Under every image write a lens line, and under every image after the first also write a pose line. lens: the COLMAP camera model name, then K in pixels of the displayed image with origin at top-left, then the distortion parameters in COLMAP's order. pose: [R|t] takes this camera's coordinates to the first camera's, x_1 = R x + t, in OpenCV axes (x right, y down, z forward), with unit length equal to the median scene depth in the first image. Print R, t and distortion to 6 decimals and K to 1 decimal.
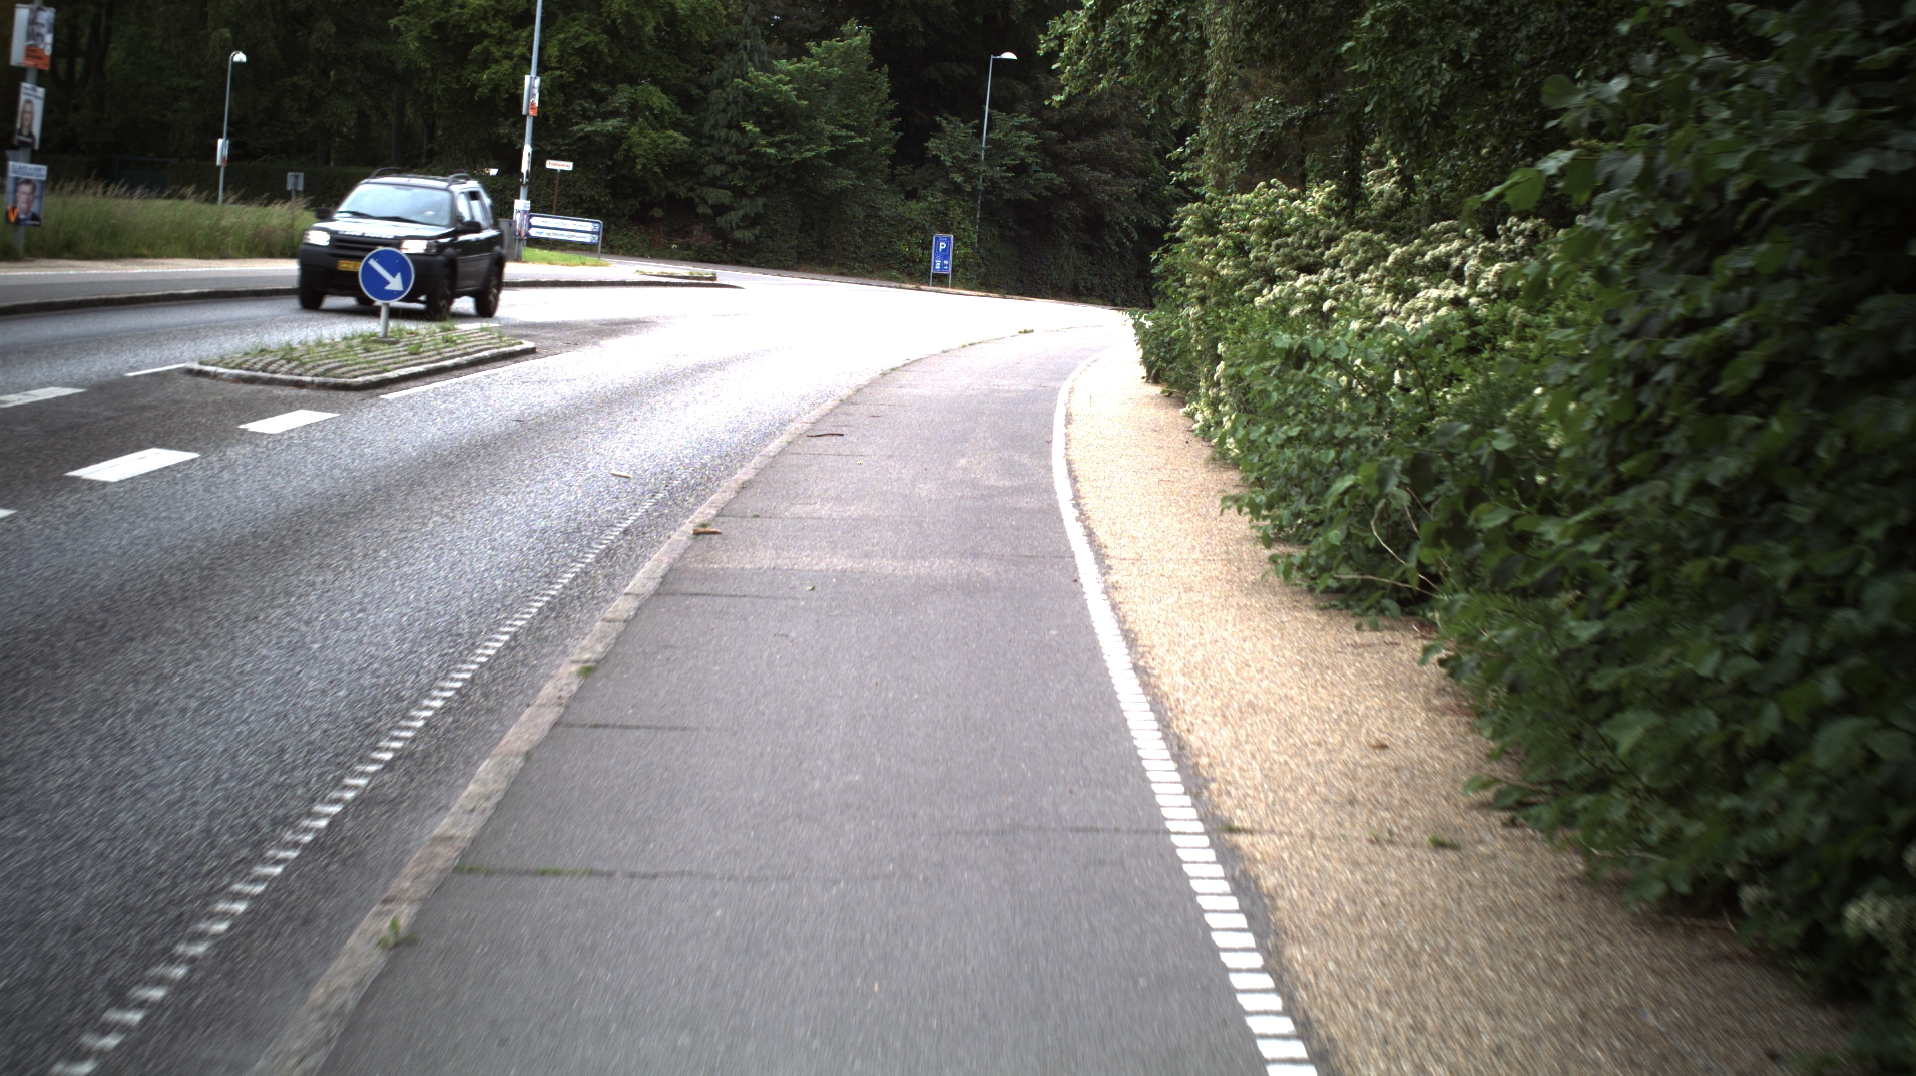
lens RADIAL K [[3223.4, 0, 958.0], [0, 3223.4, 538.0], [0, 0, 1]] dist [-0.279734, 0.412658]
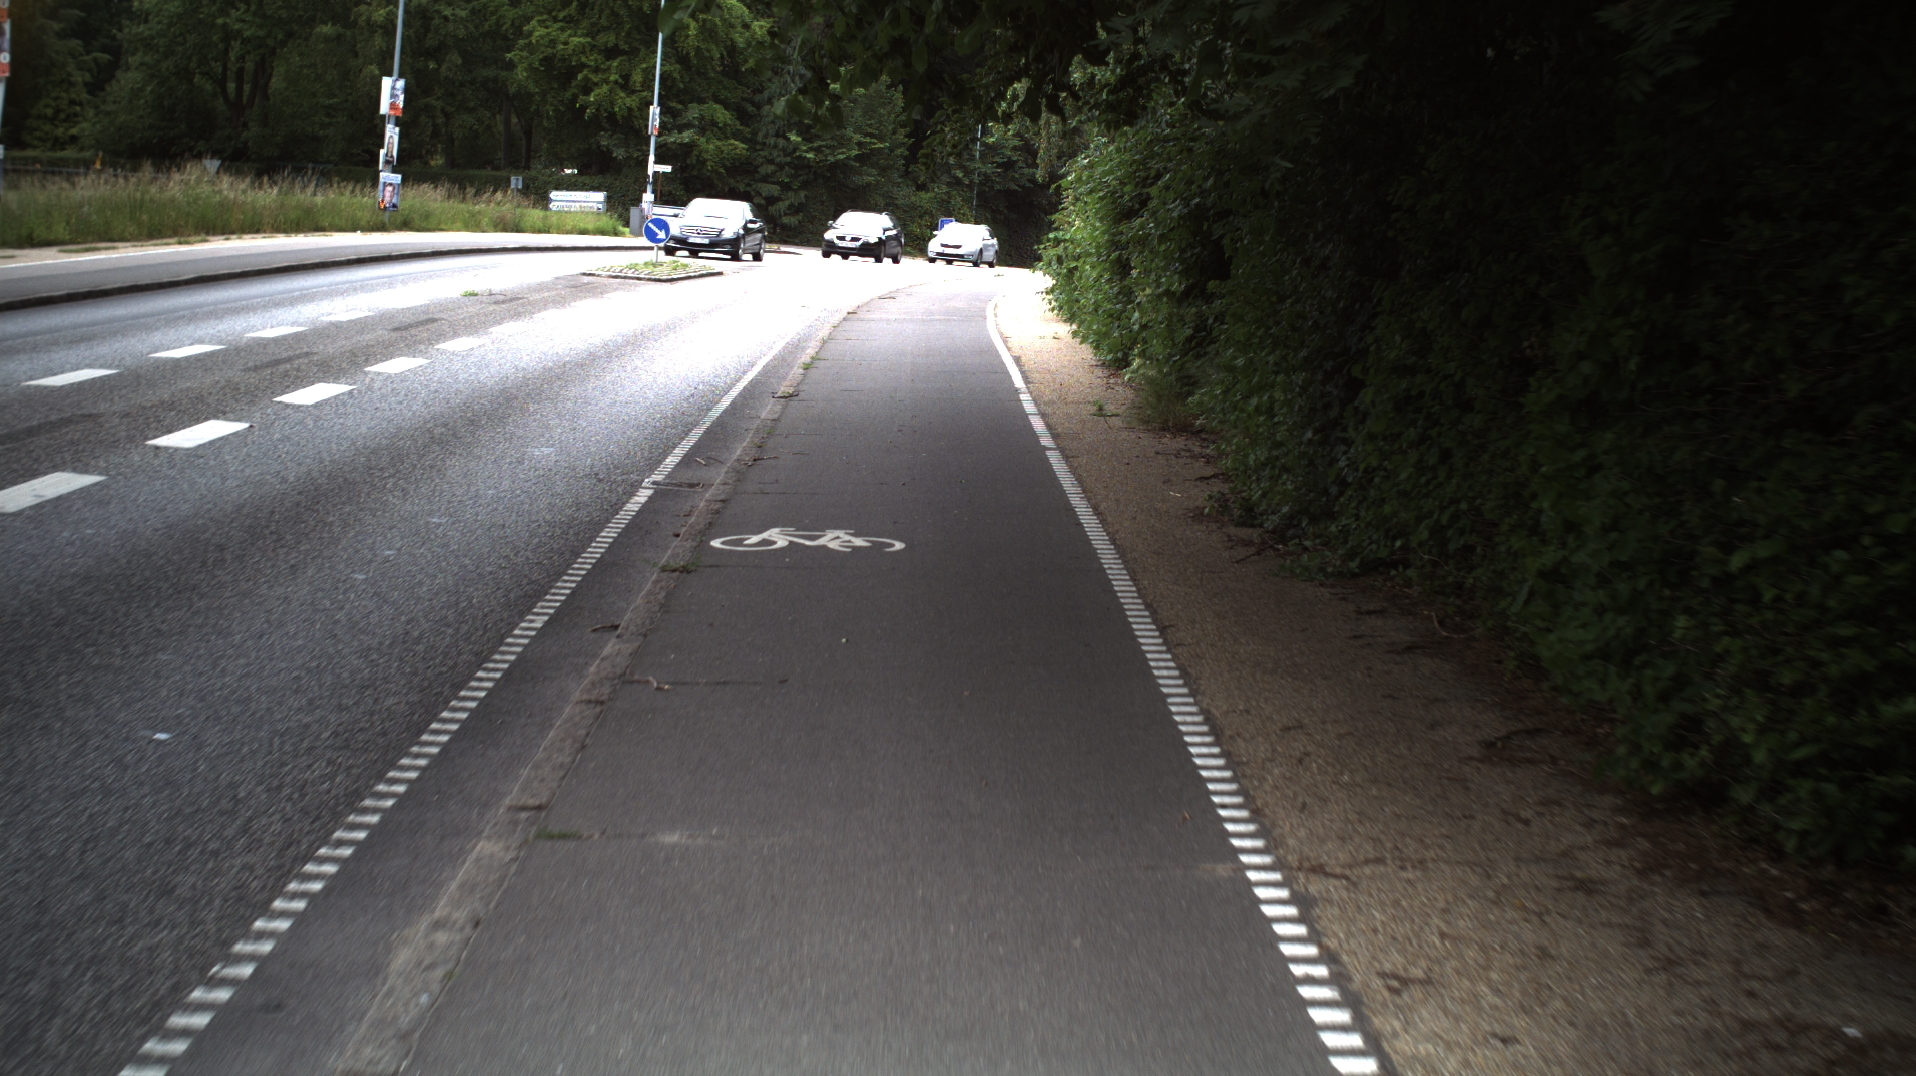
lens RADIAL K [[3223.4, 0, 958.0], [0, 3223.4, 538.0], [0, 0, 1]] dist [-0.279734, 0.412658]
pose [[0.999923, -0.011868, -0.003674, 0.004613], [0.011877, 0.999926, 0.002479, 0.045588], [0.003645, -0.002523, 0.999990, -0.426468]]
